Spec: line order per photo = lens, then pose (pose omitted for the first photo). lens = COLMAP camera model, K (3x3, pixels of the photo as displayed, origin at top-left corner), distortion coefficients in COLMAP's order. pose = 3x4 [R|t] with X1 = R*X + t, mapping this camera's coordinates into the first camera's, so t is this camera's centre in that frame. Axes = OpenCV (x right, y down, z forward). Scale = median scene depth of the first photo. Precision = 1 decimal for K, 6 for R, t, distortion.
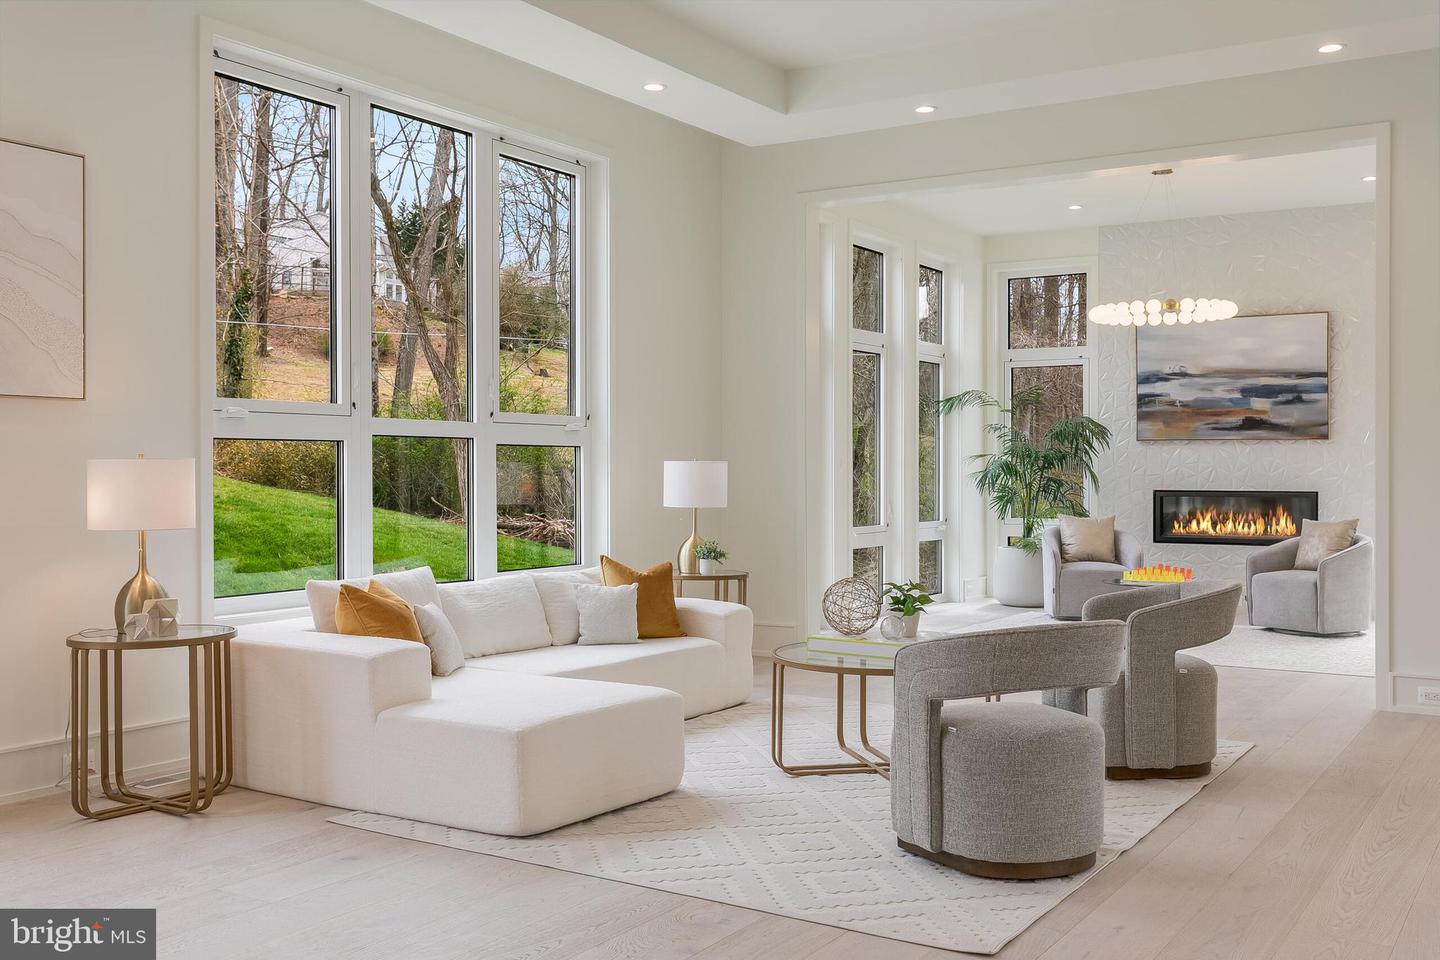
lens RADIAL K [[1381.8, 0, 719.6], [0, 1381.8, 475.9], [0, 0, 1]] dist [0.004290, 0.000000]
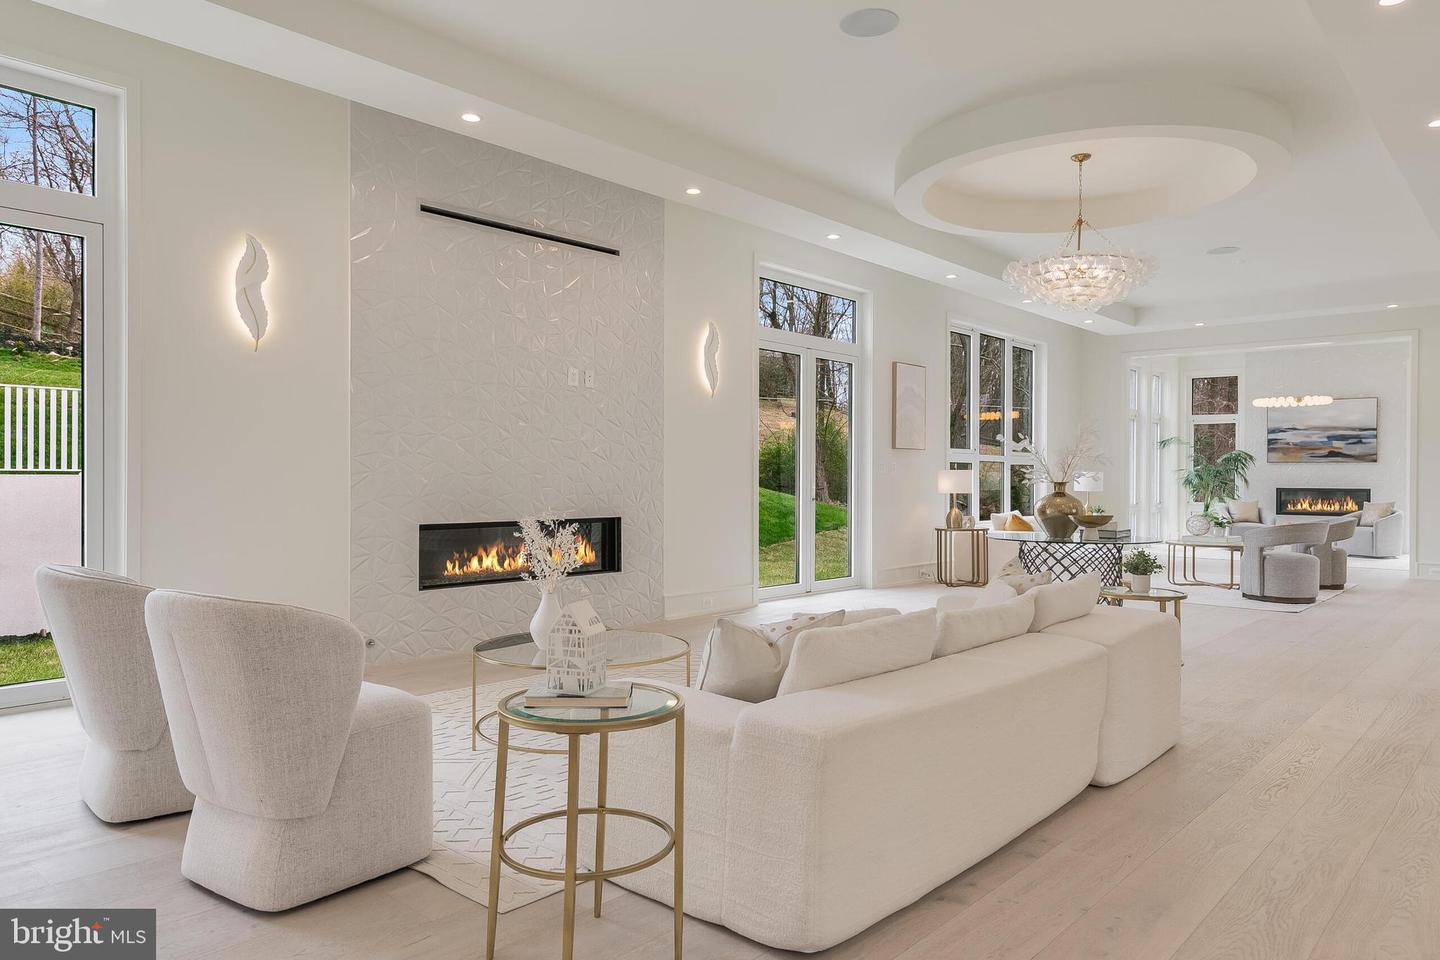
lens RADIAL K [[953.8, 0, 720.3], [0, 953.8, 486.0], [0, 0, 1]] dist [0.008345, 0.004255]
pose [[0.986654, 0.006810, -0.162689, -0.253485], [-0.005993, 0.999967, 0.005513, 0.005426], [0.162721, -0.004464, 0.986662, -0.486214]]
